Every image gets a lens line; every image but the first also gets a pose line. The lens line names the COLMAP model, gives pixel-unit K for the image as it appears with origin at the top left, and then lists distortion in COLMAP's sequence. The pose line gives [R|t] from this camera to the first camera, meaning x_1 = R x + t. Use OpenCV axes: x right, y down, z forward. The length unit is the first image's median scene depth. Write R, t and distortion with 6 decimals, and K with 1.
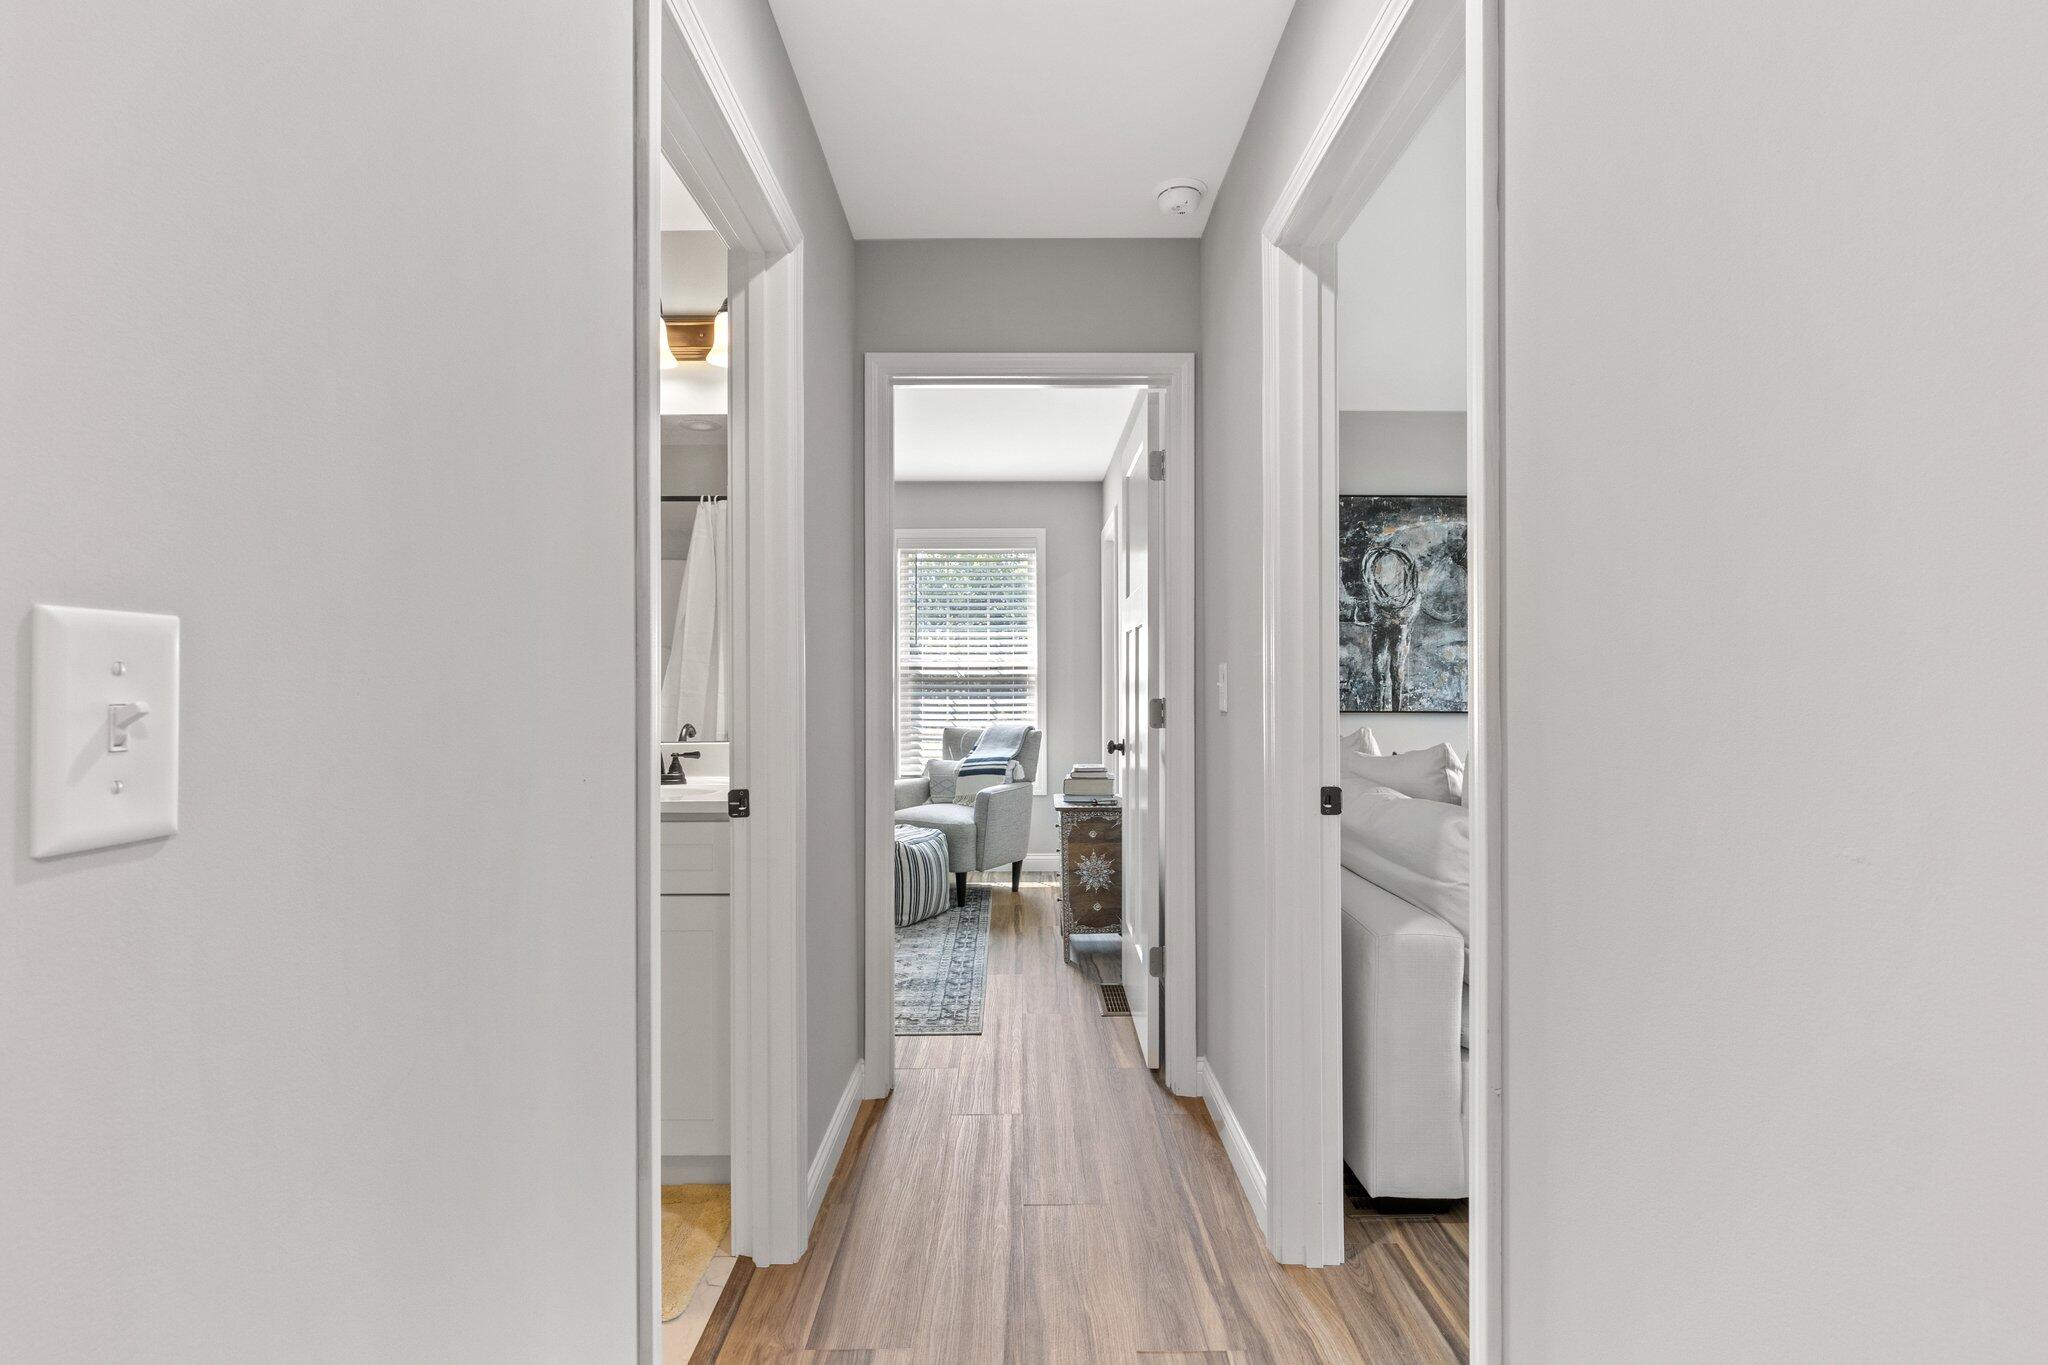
lens RADIAL K [[933.8, 0, 1005.2], [0, 933.8, 678.4], [0, 0, 1]] dist [0.000512, 0.000724]
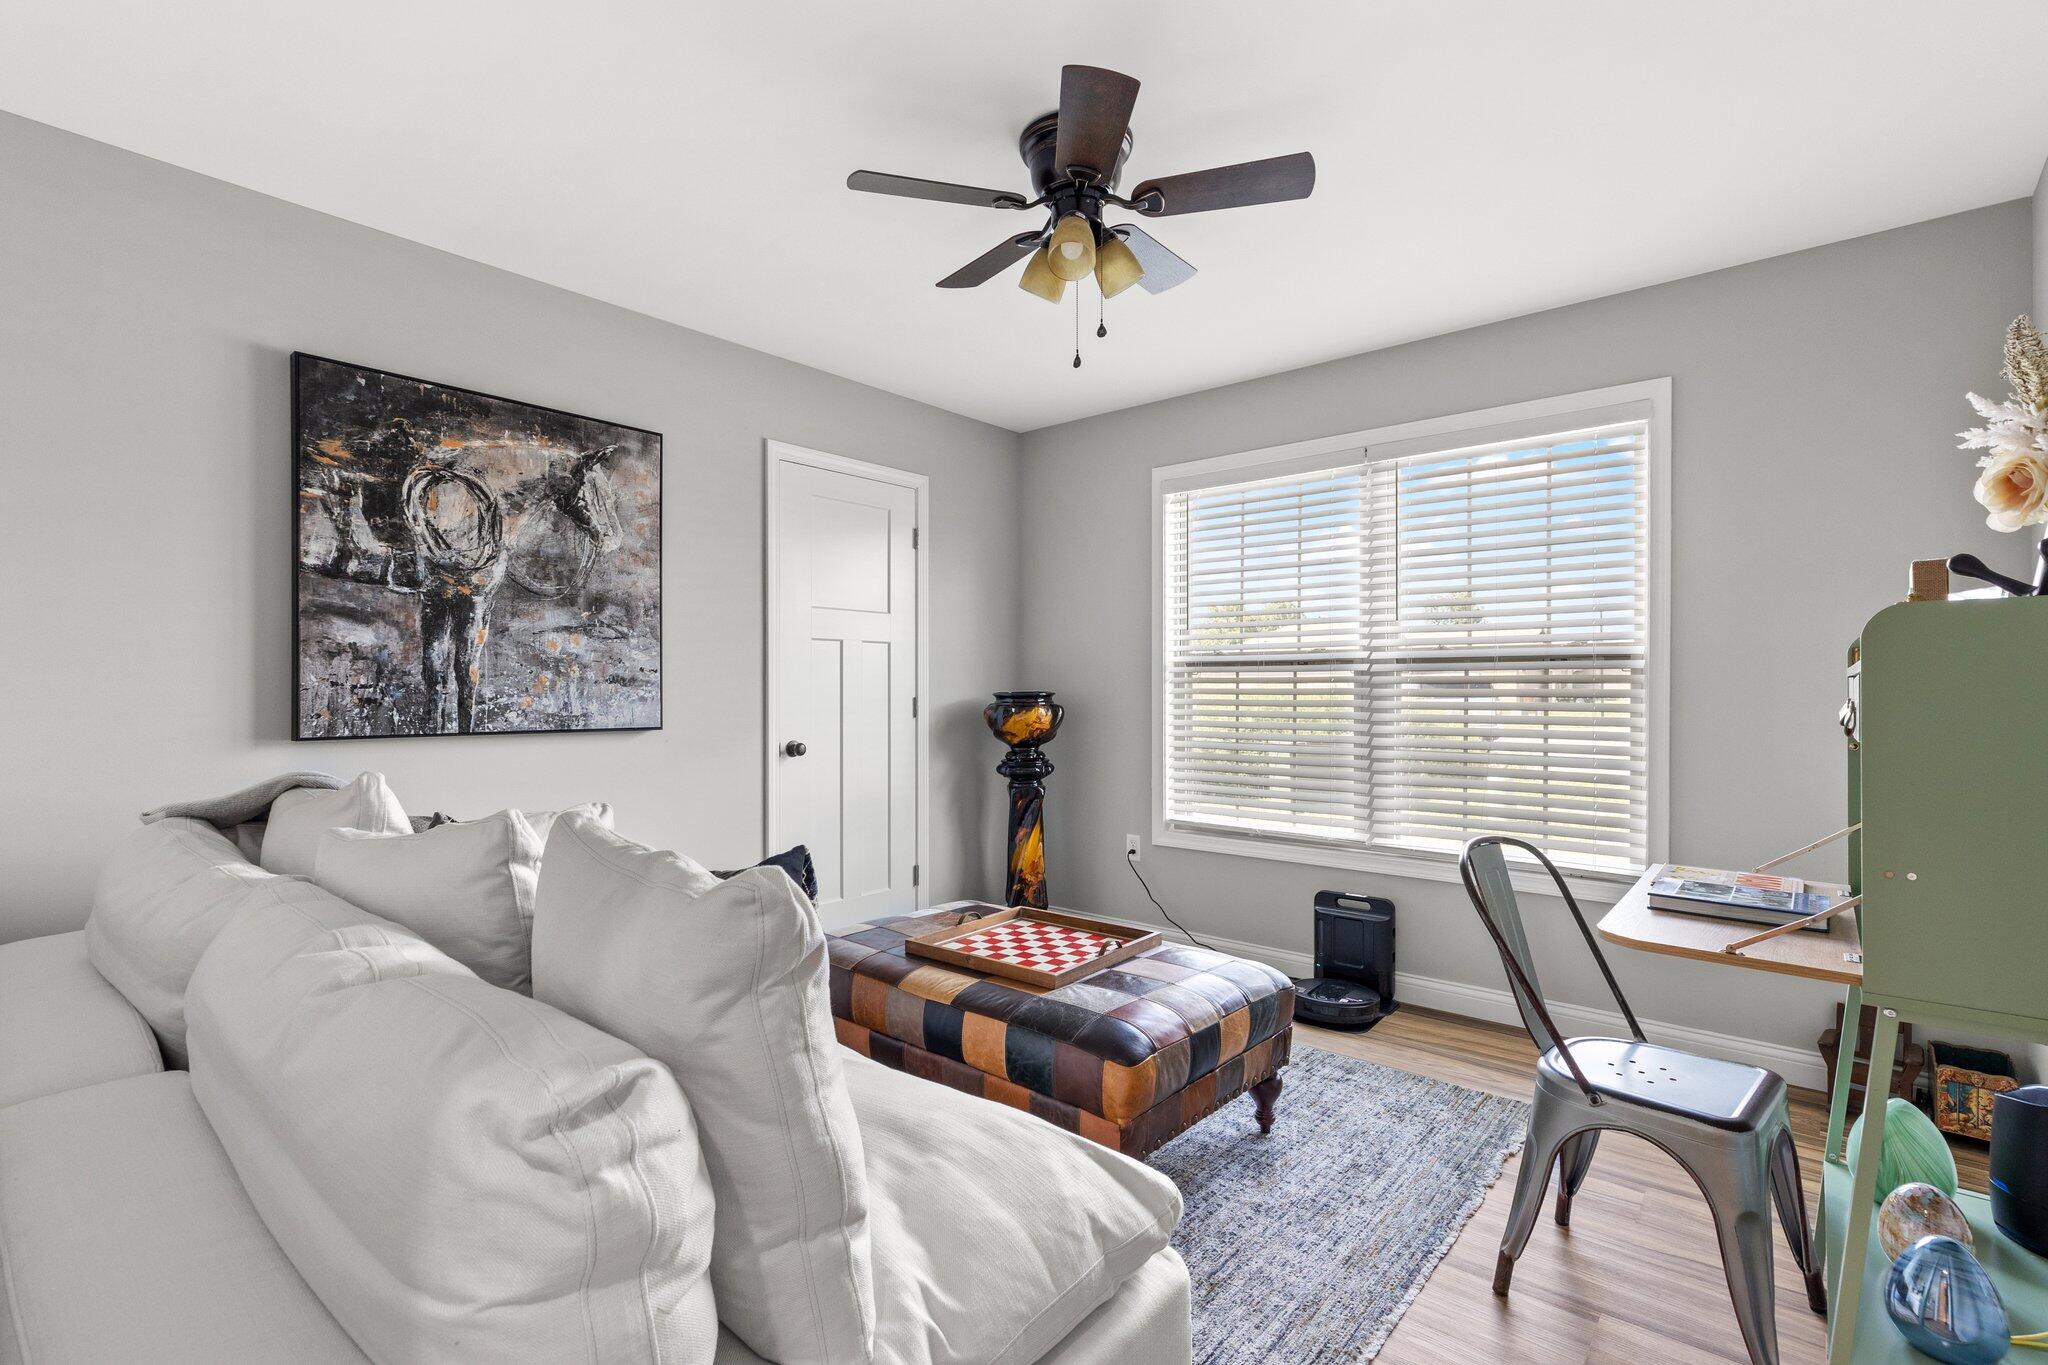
lens RADIAL K [[933.8, 0, 1035.9], [0, 933.8, 685.3], [0, 0, 1]] dist [0.000512, 0.000724]
pose [[0.623943, -0.000975, 0.781469, 0.166673], [0.000428, 0.999999, 0.000906, 0.002640], [-0.781470, -0.000231, 0.623943, 0.306247]]
